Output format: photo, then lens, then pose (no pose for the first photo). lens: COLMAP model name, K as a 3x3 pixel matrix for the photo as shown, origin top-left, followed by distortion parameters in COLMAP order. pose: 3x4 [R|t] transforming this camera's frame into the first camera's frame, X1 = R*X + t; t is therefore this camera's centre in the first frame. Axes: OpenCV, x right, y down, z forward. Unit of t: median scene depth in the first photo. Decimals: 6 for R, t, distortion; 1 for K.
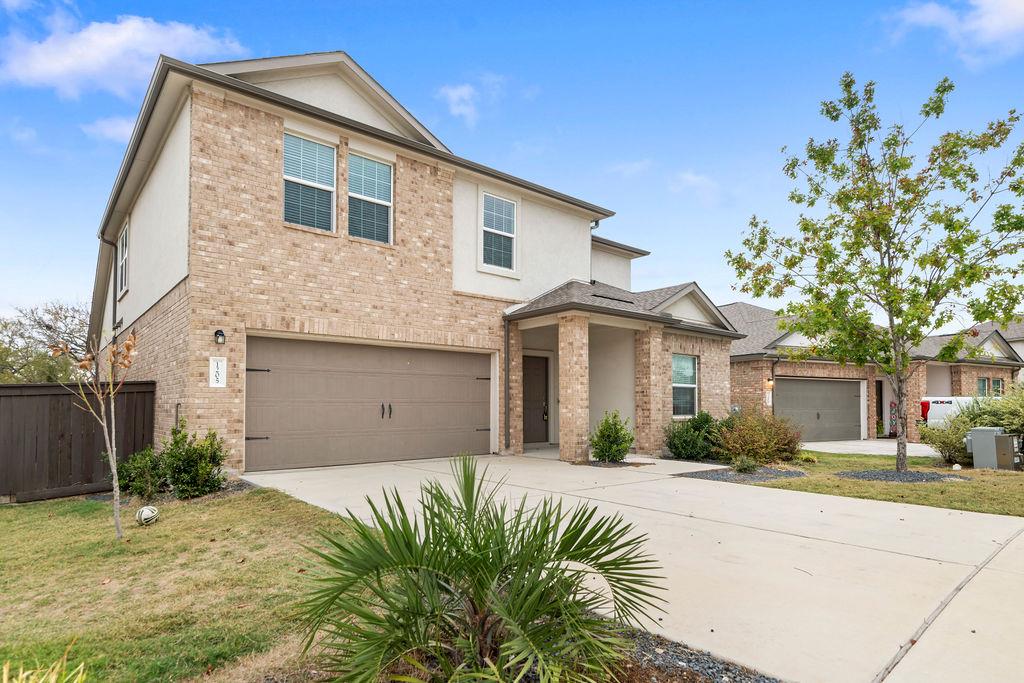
lens RADIAL K [[550.9, 0, 507.4], [0, 550.9, 390.0], [0, 0, 1]] dist [-0.023673, -0.000911]
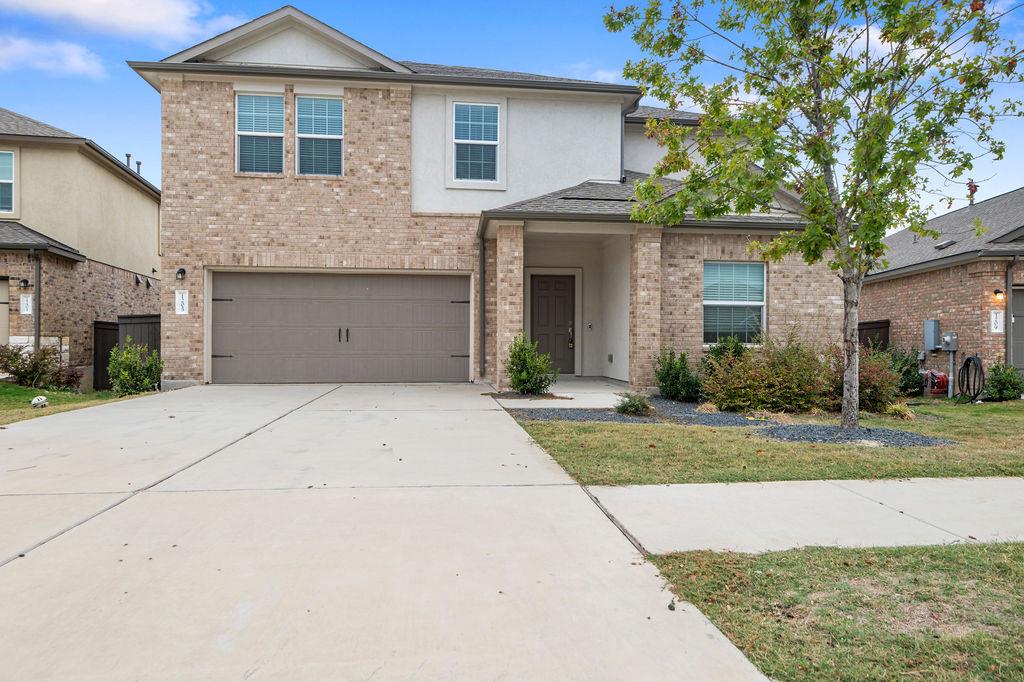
lens RADIAL K [[640.4, 0, 511.4], [0, 640.4, 341.6], [0, 0, 1]] dist [-0.017655, -0.000771]
pose [[0.833517, 0.001187, -0.552493, 0.733014], [0.011760, 0.999733, 0.019889, 0.030289], [0.552369, -0.023075, 0.833280, 0.159616]]
